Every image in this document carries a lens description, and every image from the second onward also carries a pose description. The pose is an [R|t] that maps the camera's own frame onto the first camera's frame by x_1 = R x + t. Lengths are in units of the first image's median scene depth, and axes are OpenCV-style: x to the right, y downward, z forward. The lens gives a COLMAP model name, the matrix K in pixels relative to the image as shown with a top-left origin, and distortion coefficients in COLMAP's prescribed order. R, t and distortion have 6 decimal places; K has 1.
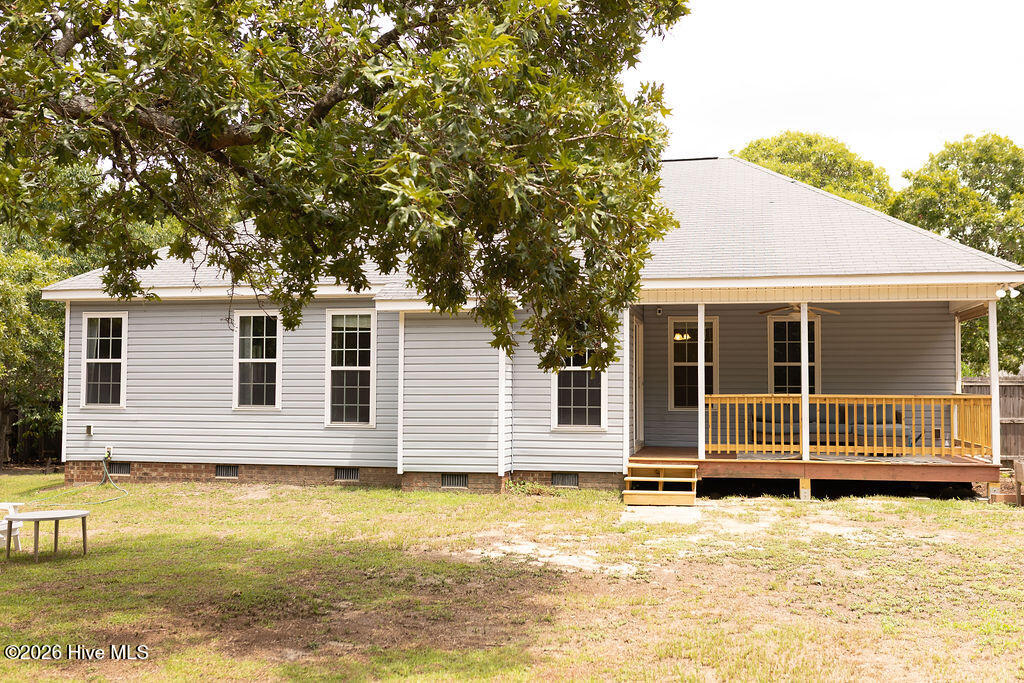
lens RADIAL K [[999.4, 0, 517.6], [0, 999.4, 337.8], [0, 0, 1]] dist [0.005465, -0.002728]
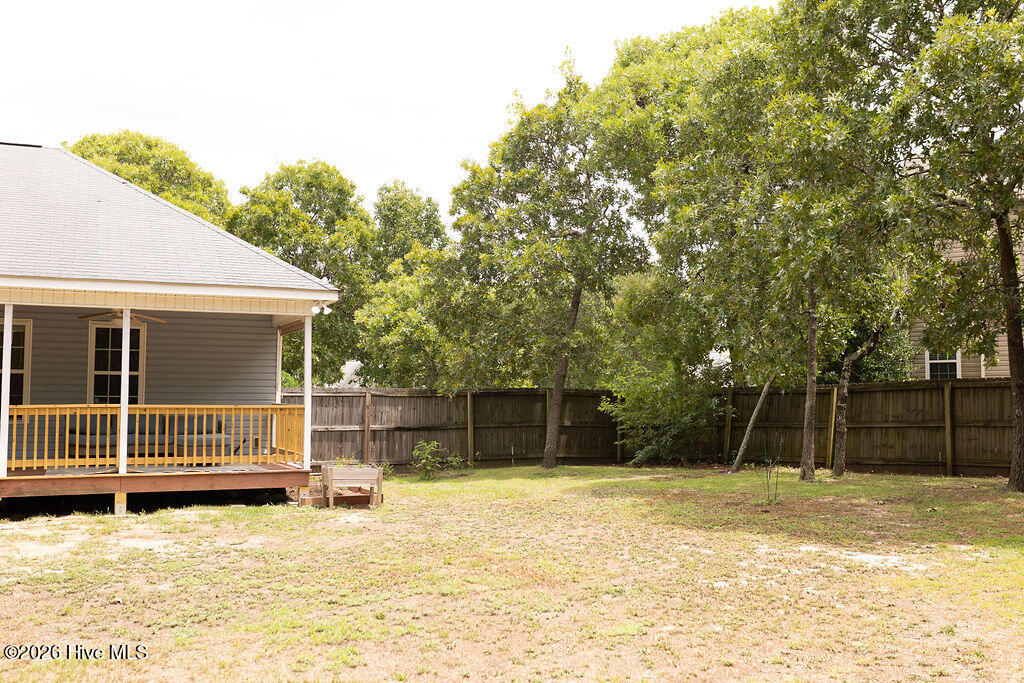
lens RADIAL K [[999.4, 0, 517.6], [0, 999.4, 337.8], [0, 0, 1]] dist [0.005465, -0.002728]
pose [[0.815456, 0.036101, 0.577693, 0.034195], [-0.029902, 0.999348, -0.020241, 0.000582], [-0.578047, -0.000769, 0.816003, -0.000618]]
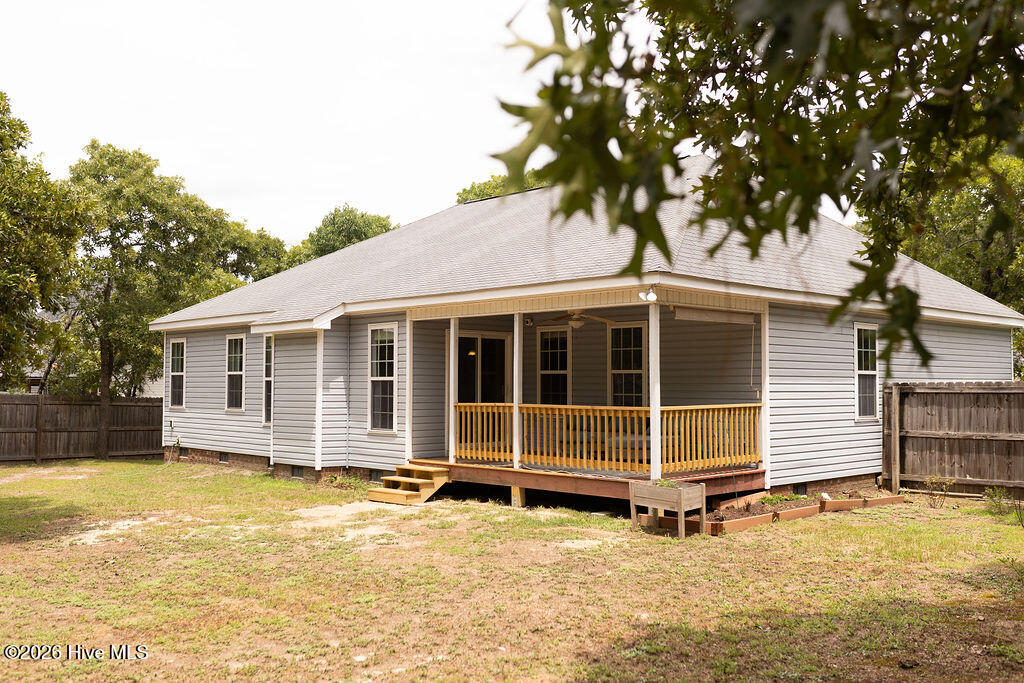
lens RADIAL K [[999.4, 0, 517.6], [0, 999.4, 337.8], [0, 0, 1]] dist [0.005465, -0.002728]
pose [[0.816802, -0.028179, -0.576230, 0.777269], [0.031219, 0.999502, -0.004626, -0.005329], [0.576073, -0.014211, 0.817275, 0.149420]]
